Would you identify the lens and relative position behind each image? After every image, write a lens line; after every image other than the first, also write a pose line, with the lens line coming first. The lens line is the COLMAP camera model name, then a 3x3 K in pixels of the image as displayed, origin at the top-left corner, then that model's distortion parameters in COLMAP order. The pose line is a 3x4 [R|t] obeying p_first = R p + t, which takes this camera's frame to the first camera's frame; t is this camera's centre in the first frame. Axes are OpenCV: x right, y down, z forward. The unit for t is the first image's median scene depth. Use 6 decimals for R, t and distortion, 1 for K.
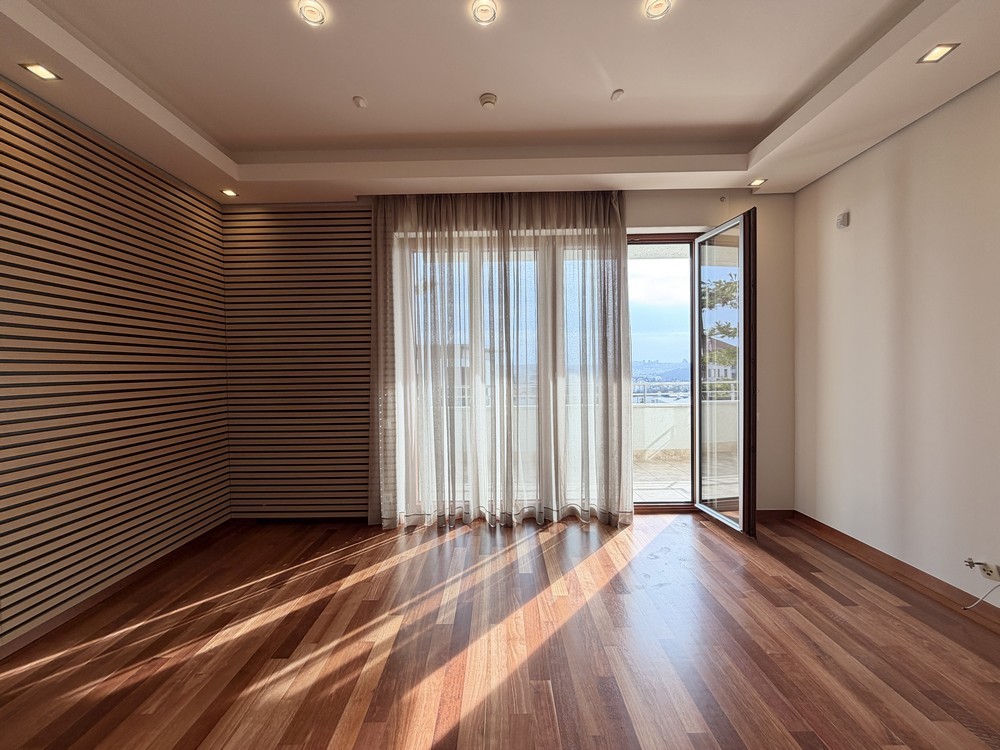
lens RADIAL K [[394.1, 0, 496.4], [0, 394.1, 379.2], [0, 0, 1]] dist [0.024219, -0.011266]
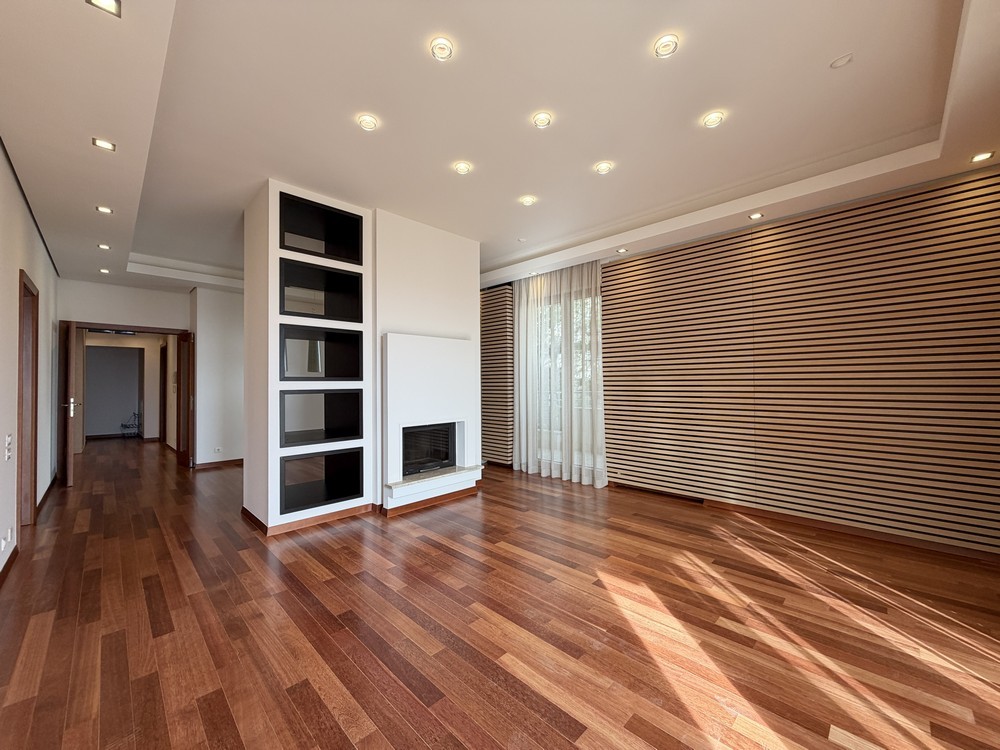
lens RADIAL K [[396.6, 0, 498.3], [0, 396.6, 378.7], [0, 0, 1]] dist [-0.000137, 0.000051]
pose [[-0.699986, 0.012103, -0.714054, 0.673784], [-0.003091, 0.999796, 0.019975, -0.016077], [0.714150, 0.016189, -0.699805, 0.890437]]
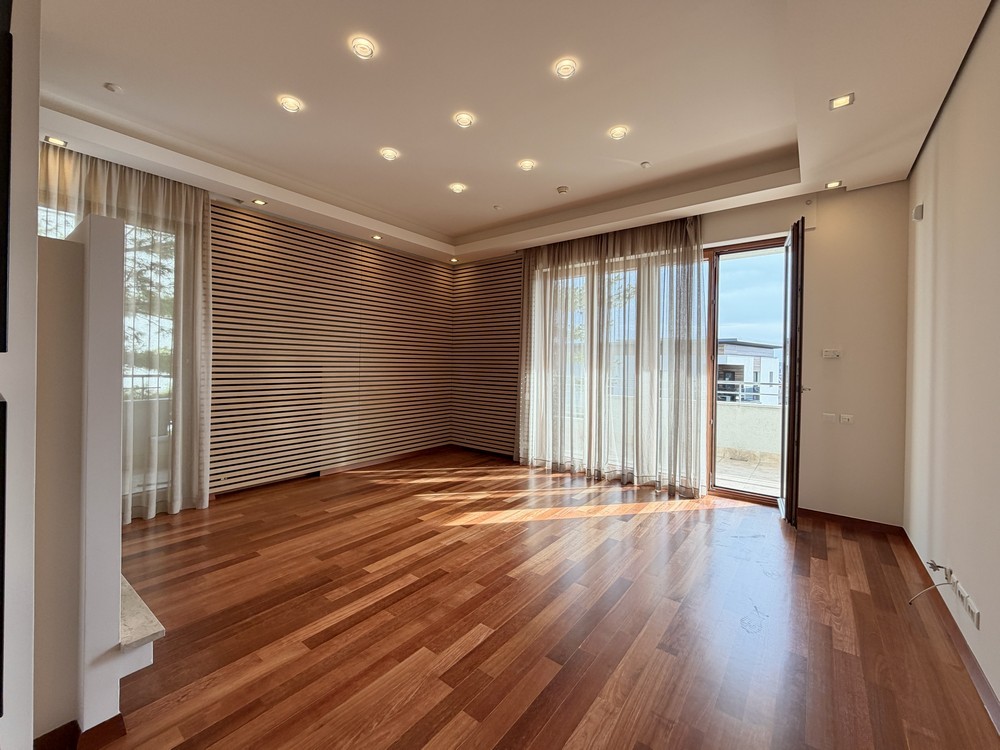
lens RADIAL K [[403.7, 0, 495.4], [0, 403.7, 366.4], [0, 0, 1]] dist [0.000340, -0.000001]
pose [[0.790880, 0.031834, -0.611142, 0.633786], [-0.043521, 0.999043, -0.004280, 0.010397], [0.610422, 0.029983, 0.791509, -0.333905]]
